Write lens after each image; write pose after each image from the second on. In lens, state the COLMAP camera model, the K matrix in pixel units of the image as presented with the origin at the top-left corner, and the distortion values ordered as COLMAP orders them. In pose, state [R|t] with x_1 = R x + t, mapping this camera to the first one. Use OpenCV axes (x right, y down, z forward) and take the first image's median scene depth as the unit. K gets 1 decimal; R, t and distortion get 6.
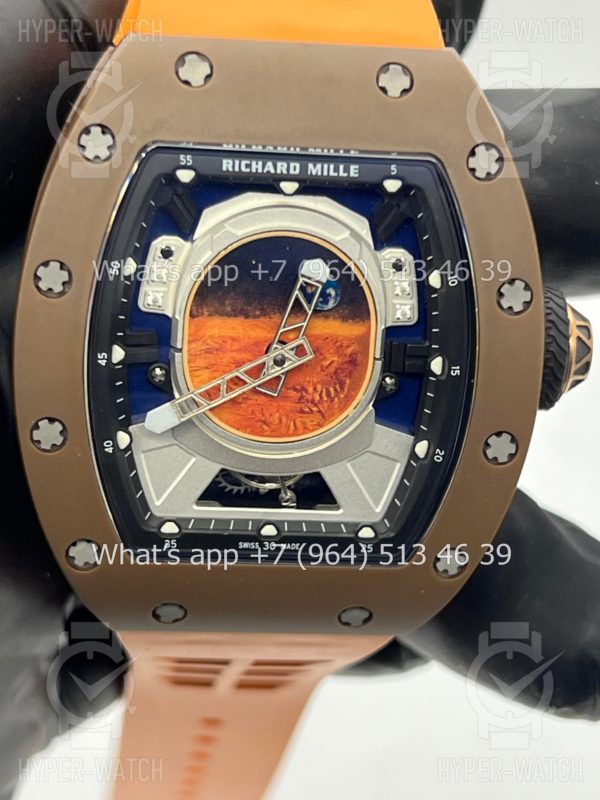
lens RADIAL K [[1963.8, 0, 295.8], [0, 1963.8, 414.8], [0, 0, 1]] dist [0.208416, 0.000000]
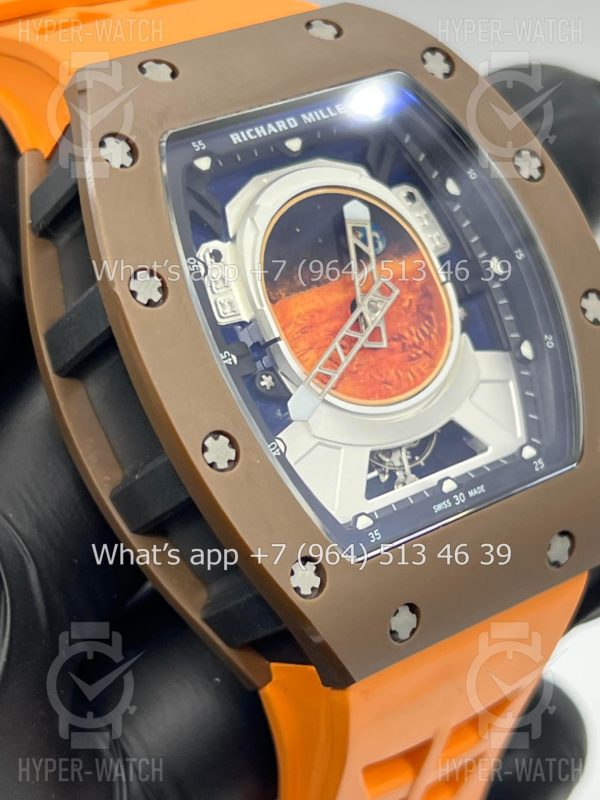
lens RADIAL K [[1932.2, 0, 302.6], [0, 1932.2, 400.1], [0, 0, 1]] dist [0.208594, 0.000000]
pose [[0.810569, -0.382635, 0.443359, -0.460079], [0.532070, 0.797469, -0.284509, 0.251472], [-0.244702, 0.466512, 0.849993, 0.245712]]
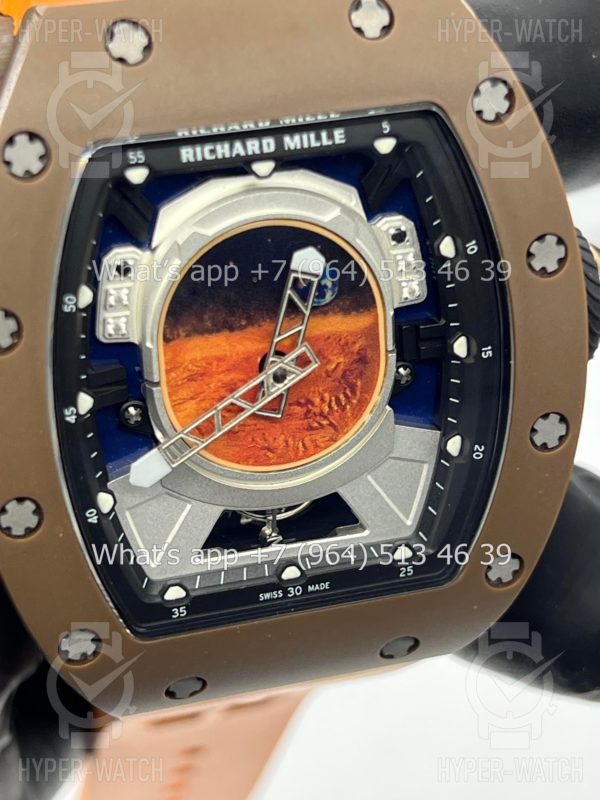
lens RADIAL K [[1963.8, 0, 296.6], [0, 1963.8, 392.4], [0, 0, 1]] dist [0.208416, 0.000000]
pose [[0.978556, -0.167942, 0.119261, -0.100435], [0.156450, 0.982610, 0.100004, -0.101912], [-0.133982, -0.079201, 0.987814, 0.186041]]
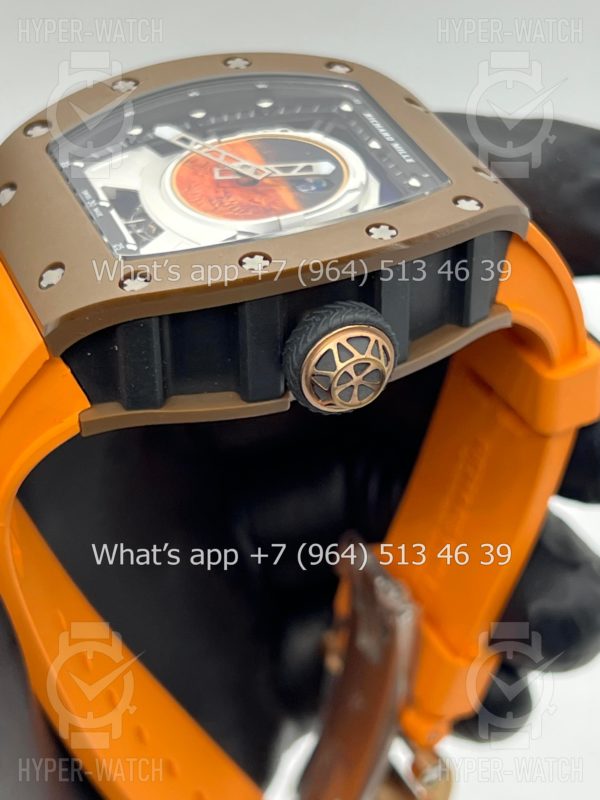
lens RADIAL K [[1963.8, 0, 296.7], [0, 1963.8, 400.2], [0, 0, 1]] dist [0.208416, 0.000000]
pose [[0.436450, 0.441957, -0.783700, 1.024045], [-0.883919, 0.048052, -0.465165, 0.518012], [-0.167925, 0.895748, 0.411626, 0.620496]]
